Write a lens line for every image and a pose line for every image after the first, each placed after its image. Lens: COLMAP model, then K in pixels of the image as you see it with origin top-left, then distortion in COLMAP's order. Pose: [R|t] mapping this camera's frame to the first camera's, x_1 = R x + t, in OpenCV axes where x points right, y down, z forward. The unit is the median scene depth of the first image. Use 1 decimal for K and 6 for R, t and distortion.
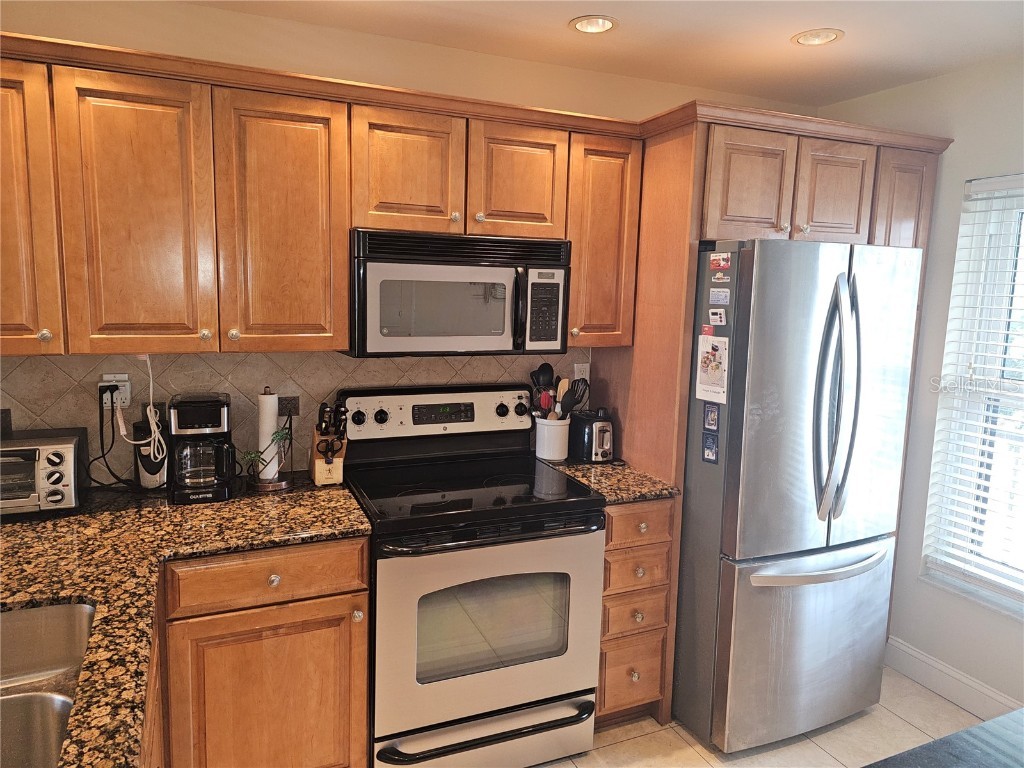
lens RADIAL K [[685.7, 0, 507.1], [0, 685.7, 370.0], [0, 0, 1]] dist [0.039881, -0.044514]
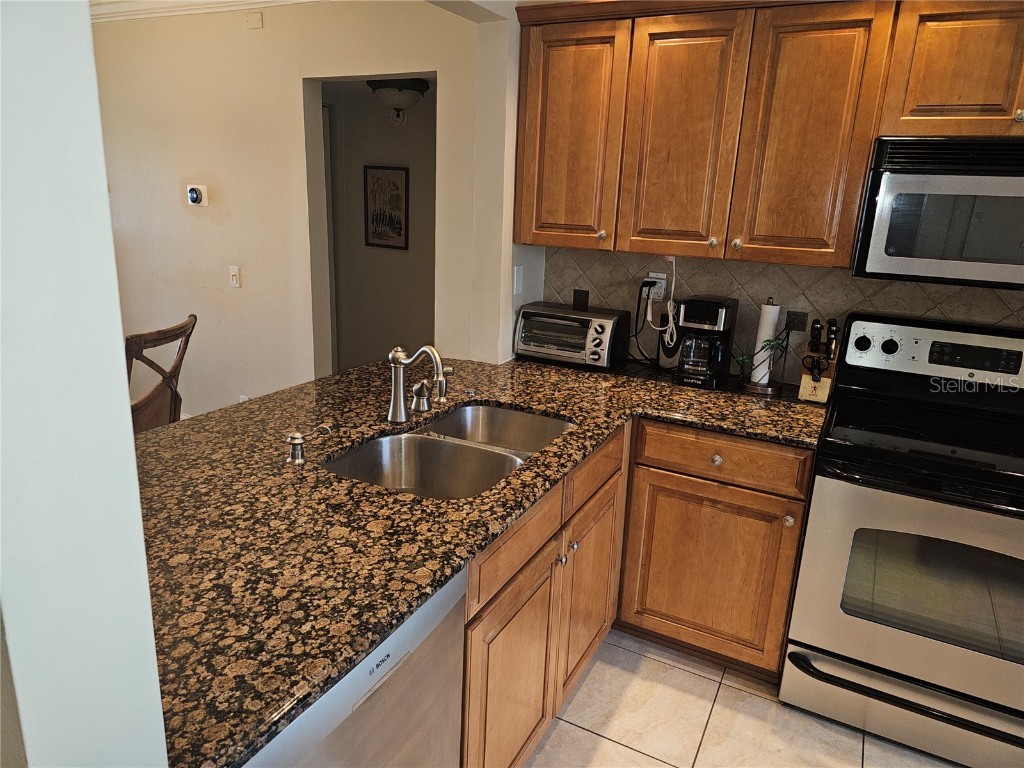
lens RADIAL K [[680.5, 0, 497.0], [0, 680.5, 381.9], [0, 0, 1]] dist [0.043005, -0.051862]
pose [[0.612683, 0.208845, -0.762235, 0.256670], [-0.121886, 0.977884, 0.169960, 0.026322], [0.780873, -0.011226, 0.624588, 0.004055]]
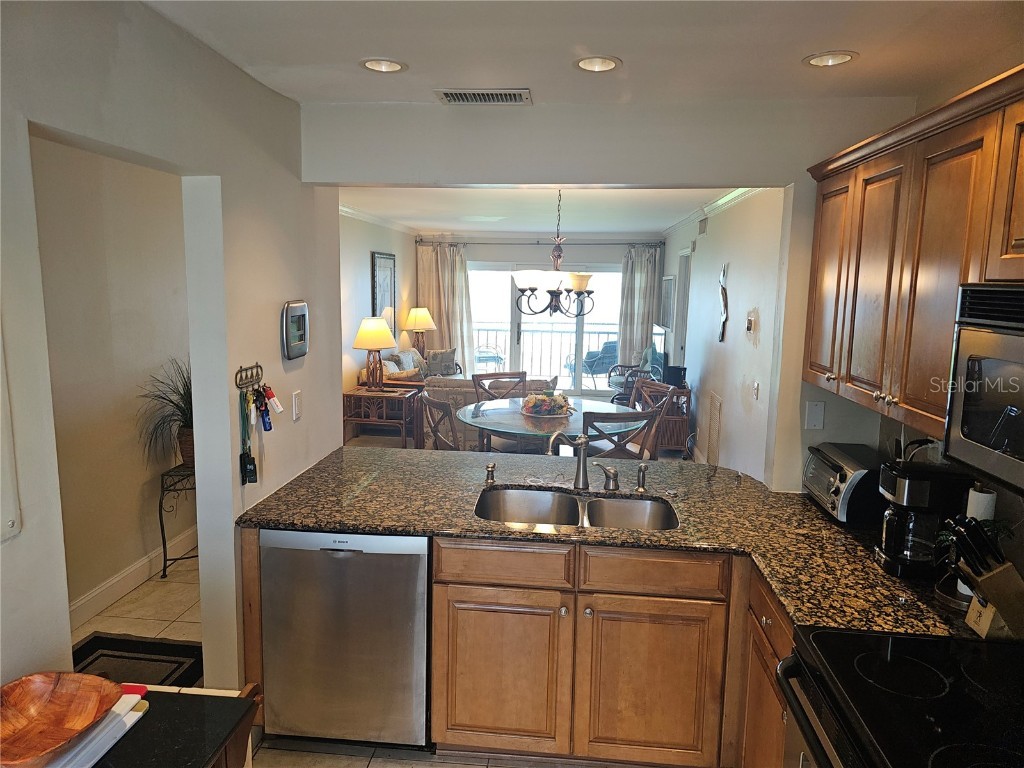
lens RADIAL K [[685.7, 0, 507.1], [0, 685.7, 370.0], [0, 0, 1]] dist [0.039881, -0.044514]
pose [[-0.496918, 0.076571, -0.864413, 0.692535], [-0.141442, 0.975633, 0.167732, -0.180852], [0.856193, 0.205613, -0.473980, 0.997448]]
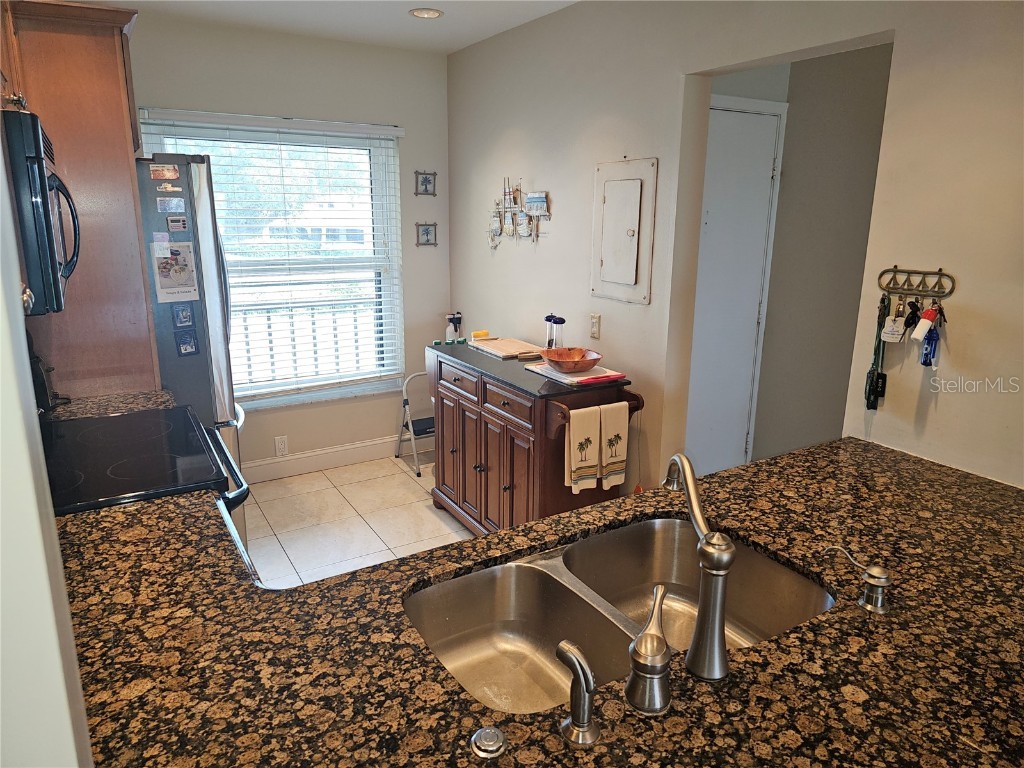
lens RADIAL K [[685.7, 0, 507.1], [0, 685.7, 370.0], [0, 0, 1]] dist [0.039881, -0.044514]
pose [[-0.115404, -0.258782, 0.959017, -1.002481], [0.113689, 0.955682, 0.271563, -0.106449], [-0.986791, 0.140369, -0.080869, 0.671366]]
